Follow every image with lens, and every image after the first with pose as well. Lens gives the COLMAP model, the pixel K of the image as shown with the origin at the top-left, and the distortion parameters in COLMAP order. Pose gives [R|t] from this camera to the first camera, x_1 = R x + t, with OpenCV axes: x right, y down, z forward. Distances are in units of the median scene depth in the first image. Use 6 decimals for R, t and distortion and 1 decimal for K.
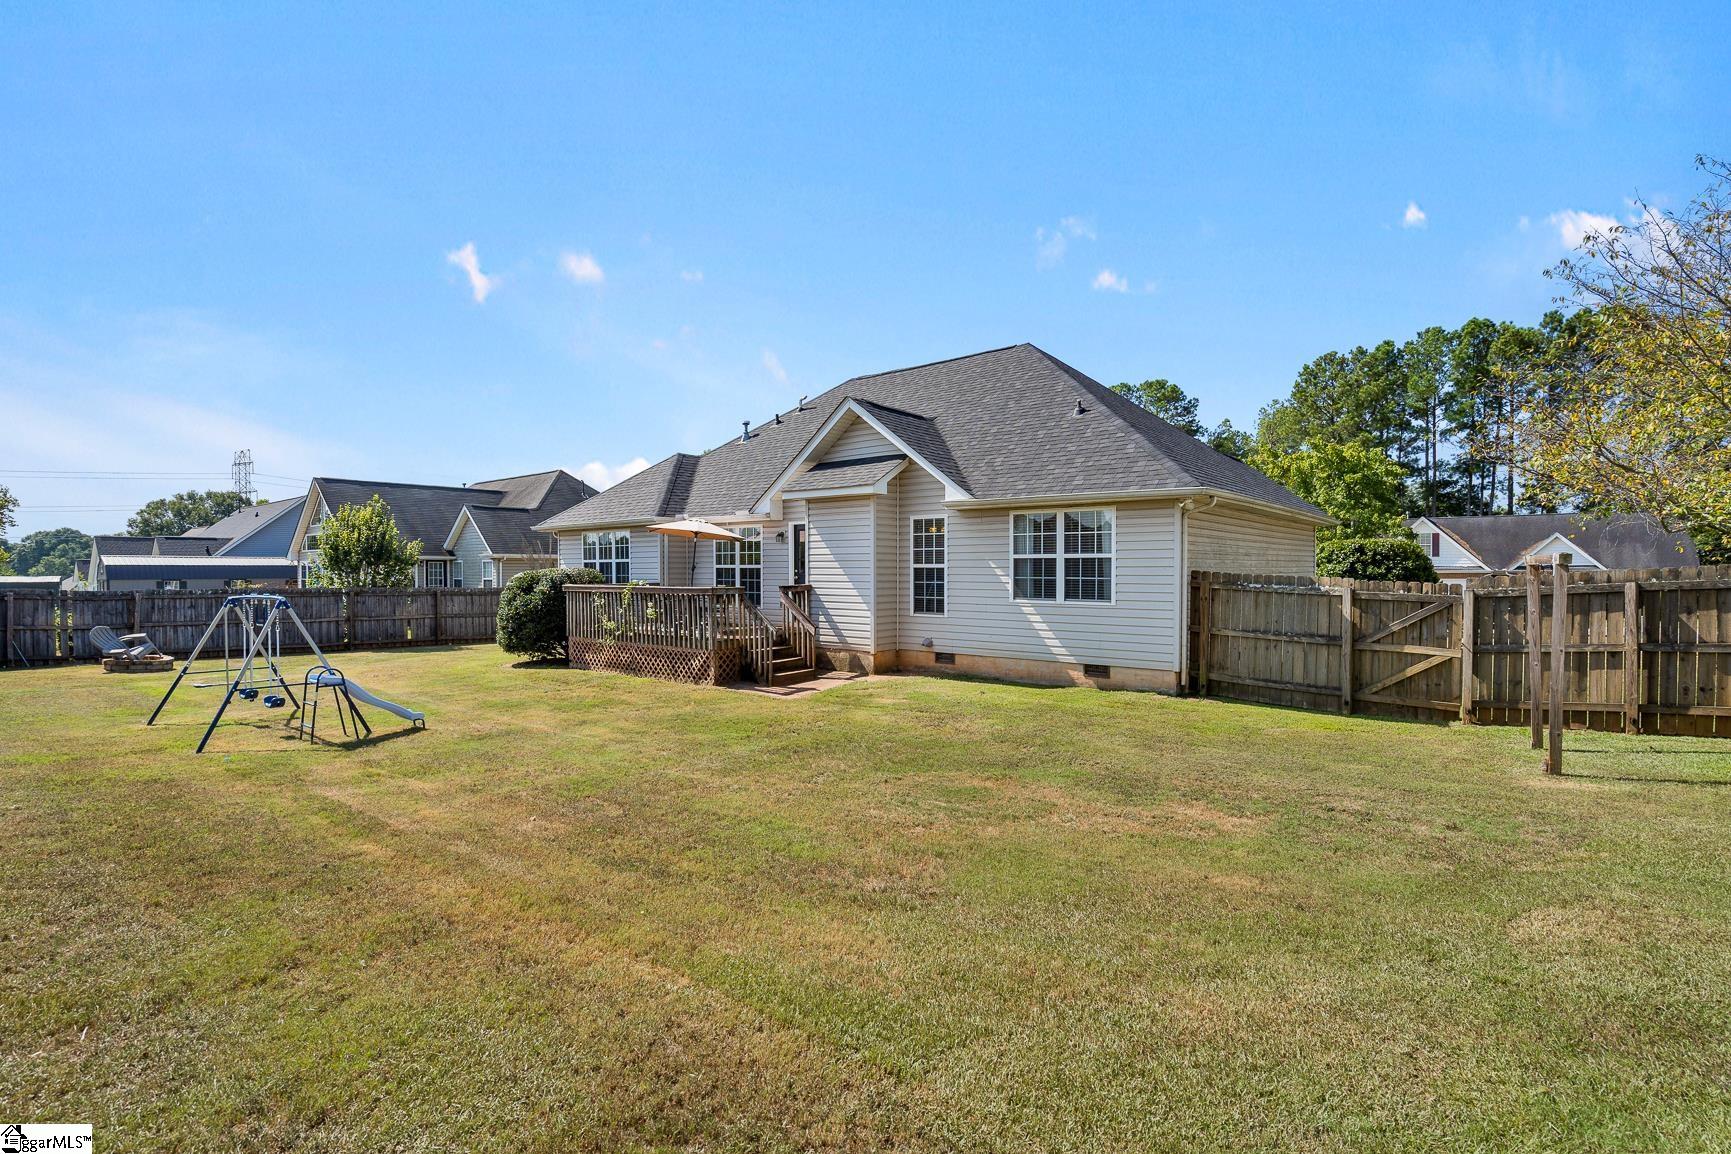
lens RADIAL K [[797.7, 0, 868.0], [0, 797.7, 571.4], [0, 0, 1]] dist [-0.000317, 0.000300]
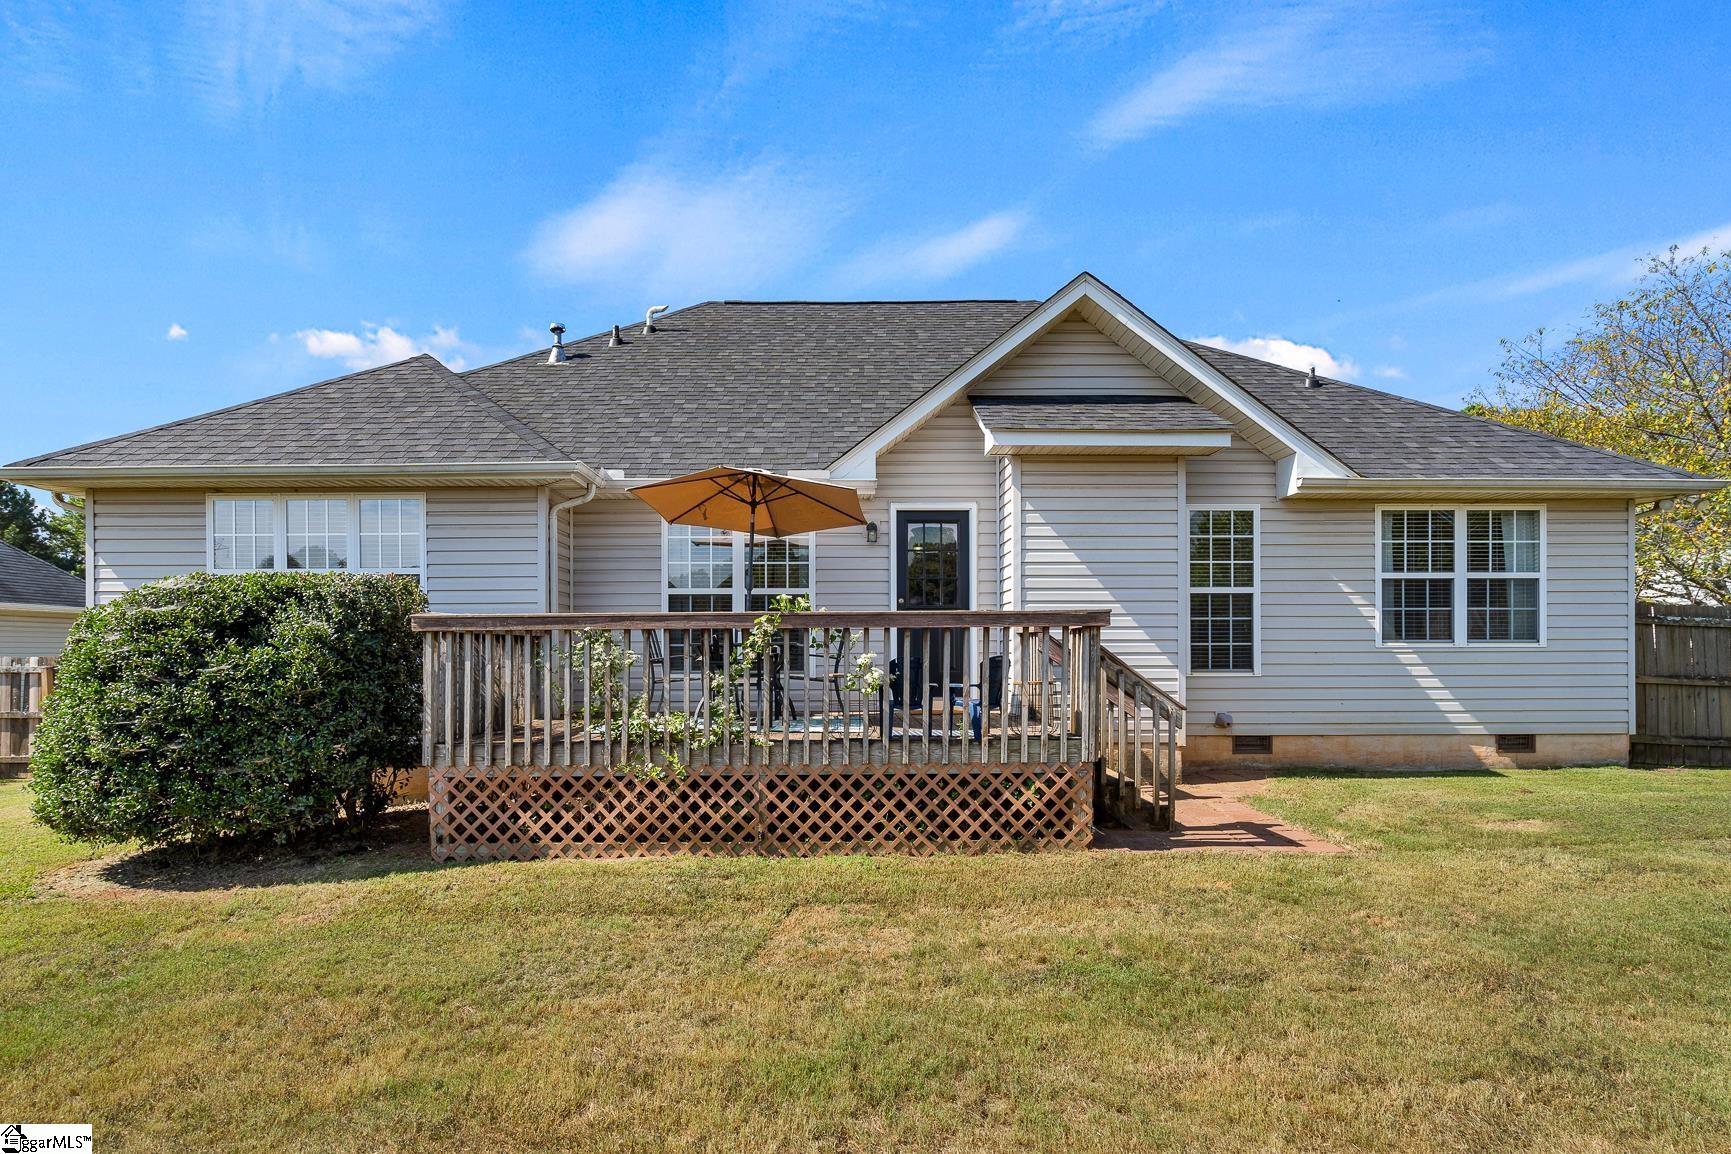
lens RADIAL K [[878.8, 0, 1056.8], [0, 878.8, 651.9], [0, 0, 1]] dist [-0.001270, -0.000222]
pose [[0.772217, -0.008610, 0.635300, -0.449288], [0.004617, 0.999958, 0.007940, 0.034276], [-0.635342, -0.003199, 0.772224, 0.600302]]
